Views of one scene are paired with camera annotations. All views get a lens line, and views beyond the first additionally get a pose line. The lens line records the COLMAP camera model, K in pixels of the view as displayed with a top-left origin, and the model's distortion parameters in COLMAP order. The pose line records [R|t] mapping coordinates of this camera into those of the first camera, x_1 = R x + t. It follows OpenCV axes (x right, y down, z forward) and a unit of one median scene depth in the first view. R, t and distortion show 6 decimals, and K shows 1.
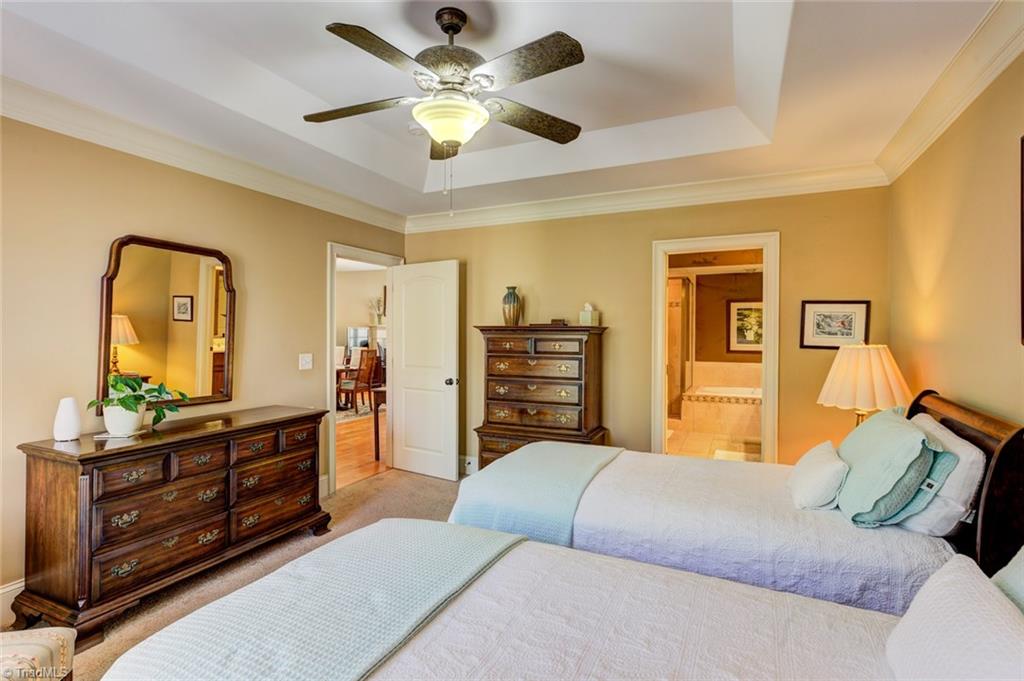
lens RADIAL K [[481.1, 0, 514.5], [0, 481.1, 331.7], [0, 0, 1]] dist [0.020720, 0.000642]
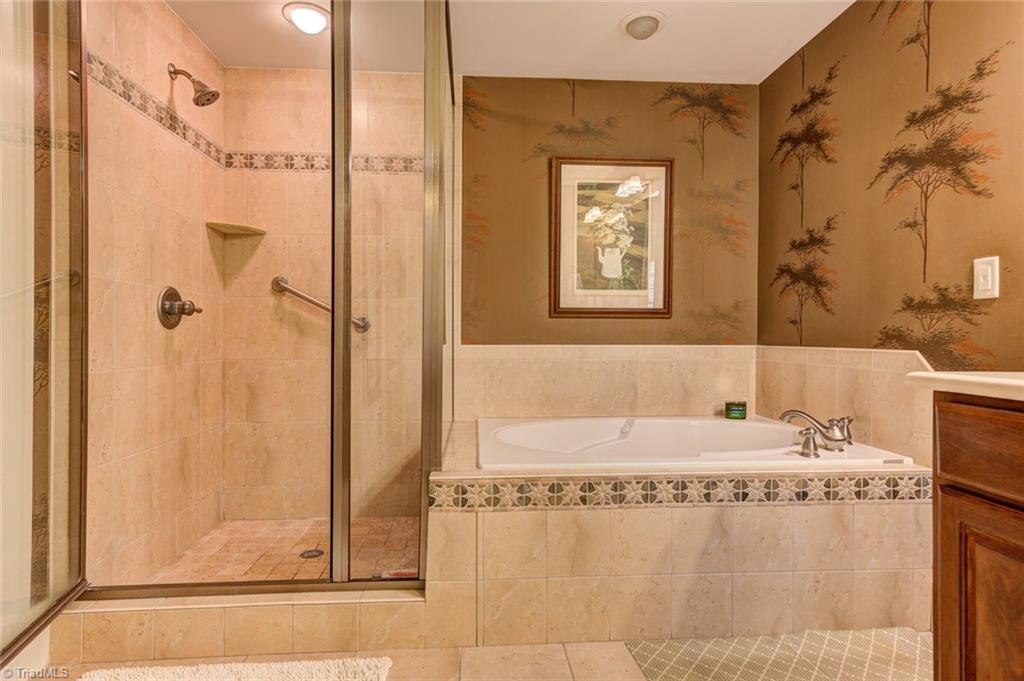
lens RADIAL K [[568.3, 0, 512.0], [0, 568.3, 340.5], [0, 0, 1]] dist [0.020200, 0.000363]
pose [[0.874689, -0.006559, 0.484641, 0.230671], [-0.000637, 0.999892, 0.014682, 0.055877], [-0.484685, -0.013151, 0.874590, 0.682117]]
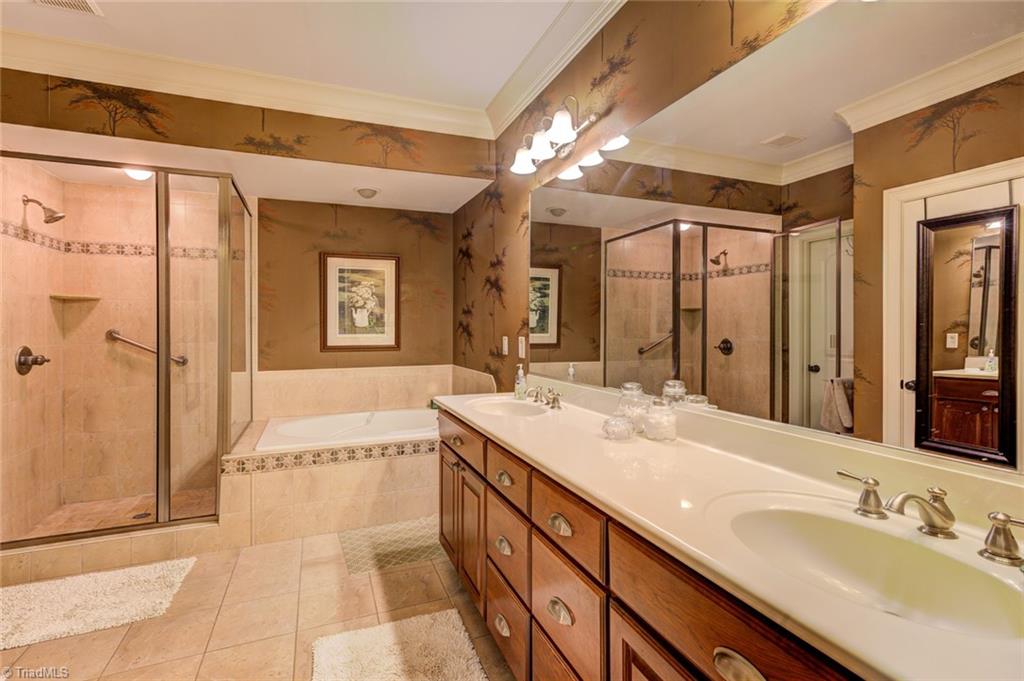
lens RADIAL K [[481.1, 0, 514.5], [0, 481.1, 331.7], [0, 0, 1]] dist [0.020720, 0.000642]
pose [[0.670661, -0.010766, 0.741686, 0.191655], [0.001313, 0.999910, 0.013328, 0.015866], [-0.741763, -0.007965, 0.670615, 0.494047]]
